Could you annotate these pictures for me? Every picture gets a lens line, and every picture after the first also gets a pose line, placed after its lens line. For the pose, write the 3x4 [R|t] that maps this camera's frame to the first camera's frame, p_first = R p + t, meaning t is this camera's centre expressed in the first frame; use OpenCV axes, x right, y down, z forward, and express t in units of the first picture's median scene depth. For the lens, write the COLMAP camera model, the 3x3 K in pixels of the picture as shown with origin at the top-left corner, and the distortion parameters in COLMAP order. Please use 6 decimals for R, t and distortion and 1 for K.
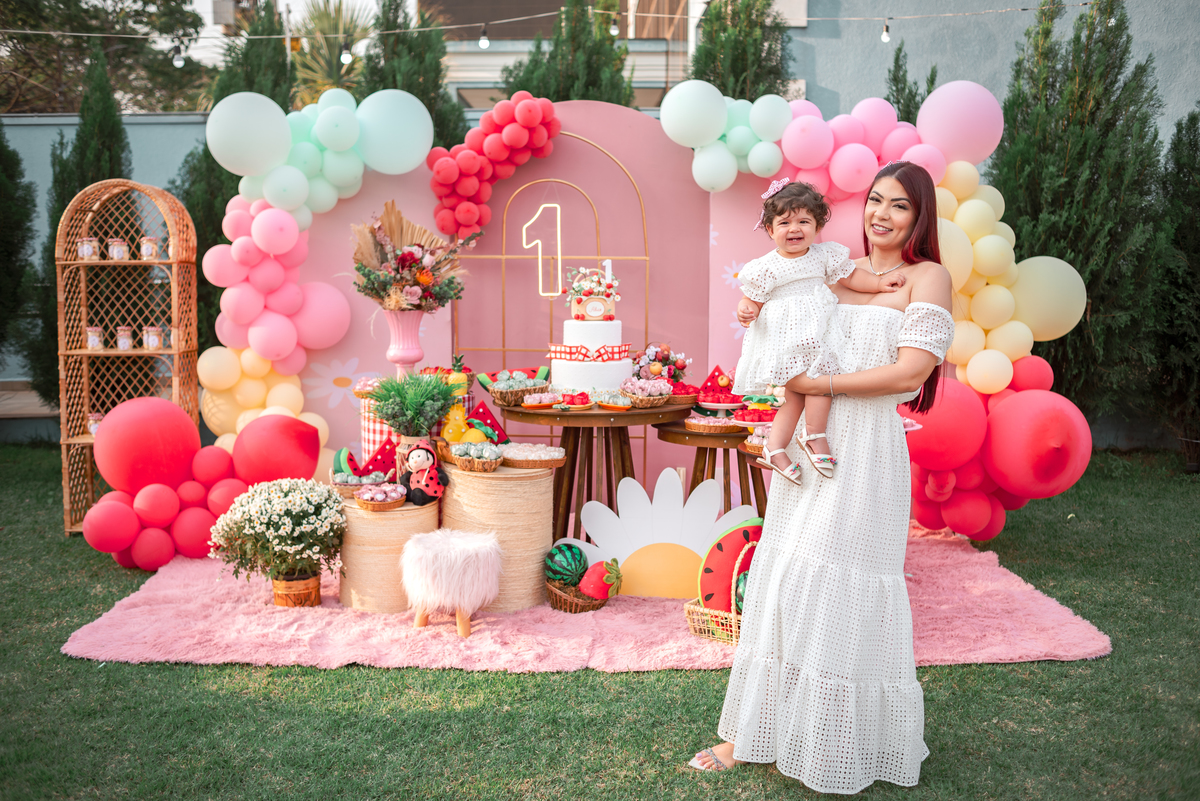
lens RADIAL K [[1111.6, 0, 600.0], [0, 1111.6, 400.5], [0, 0, 1]] dist [-0.049924, 0.003087]
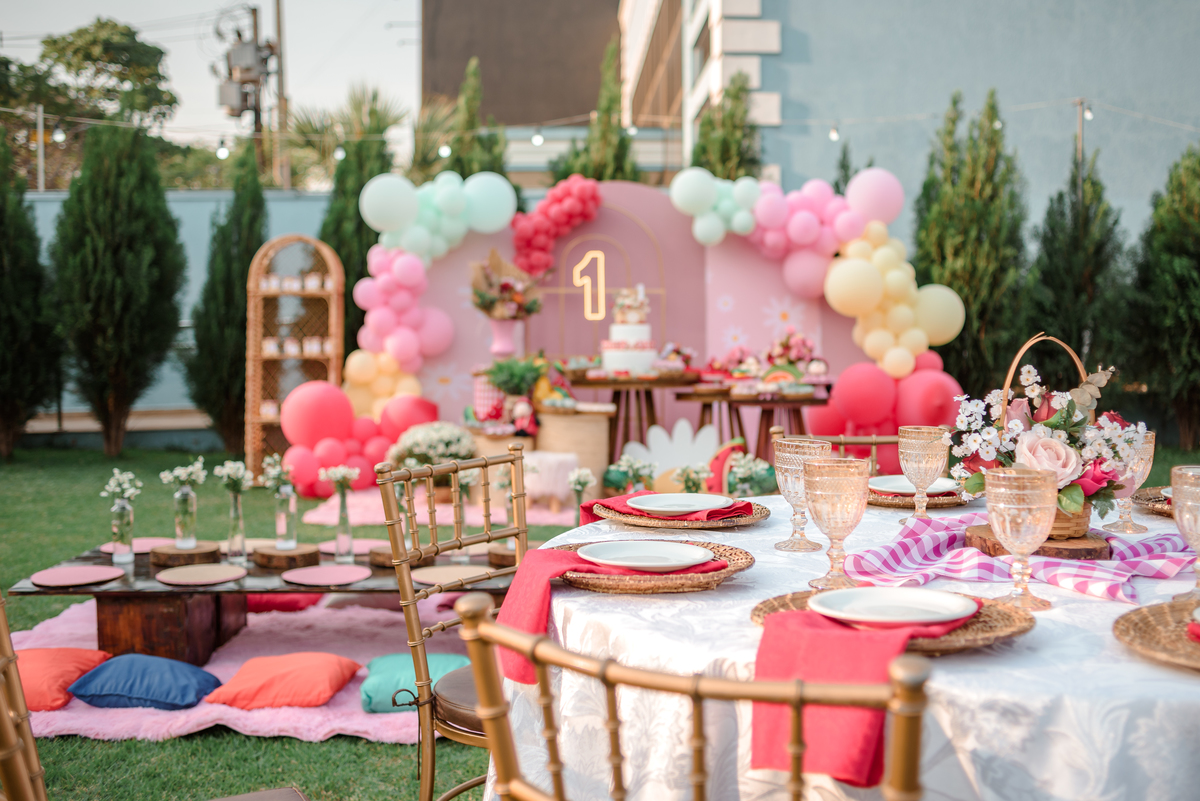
lens RADIAL K [[1242.4, 0, 642.2], [0, 1242.4, 398.3], [0, 0, 1]] dist [-0.002779, -0.472192]
pose [[0.998836, -0.005523, 0.047919, -0.070394], [0.009808, 0.995925, -0.089650, 0.174334], [-0.047229, 0.090016, 0.994820, -0.656825]]
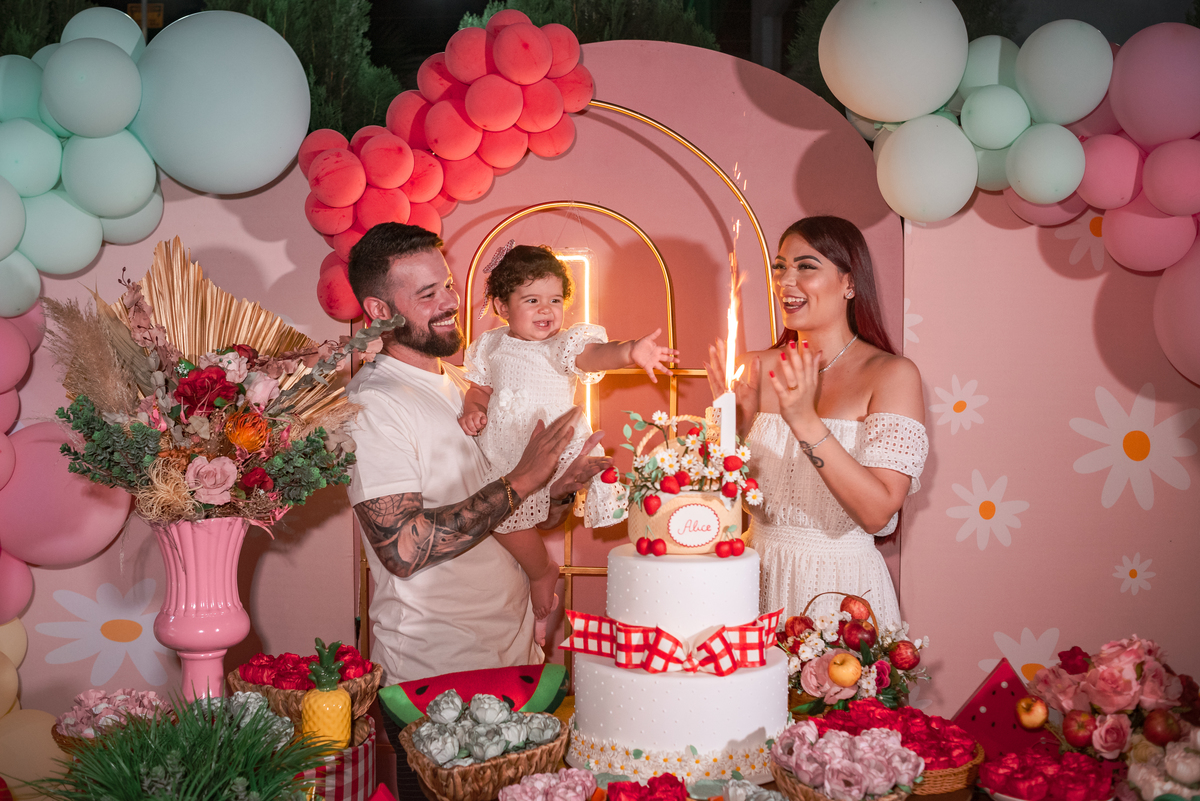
lens RADIAL K [[1208.9, 0, 571.5], [0, 1208.9, 386.9], [0, 0, 1]] dist [-0.003623, -0.000516]
pose [[0.999681, 0.000293, -0.025252, -0.033669], [-0.002154, 0.997278, -0.073699, -0.094911], [0.025162, 0.073729, 0.996961, 0.571029]]
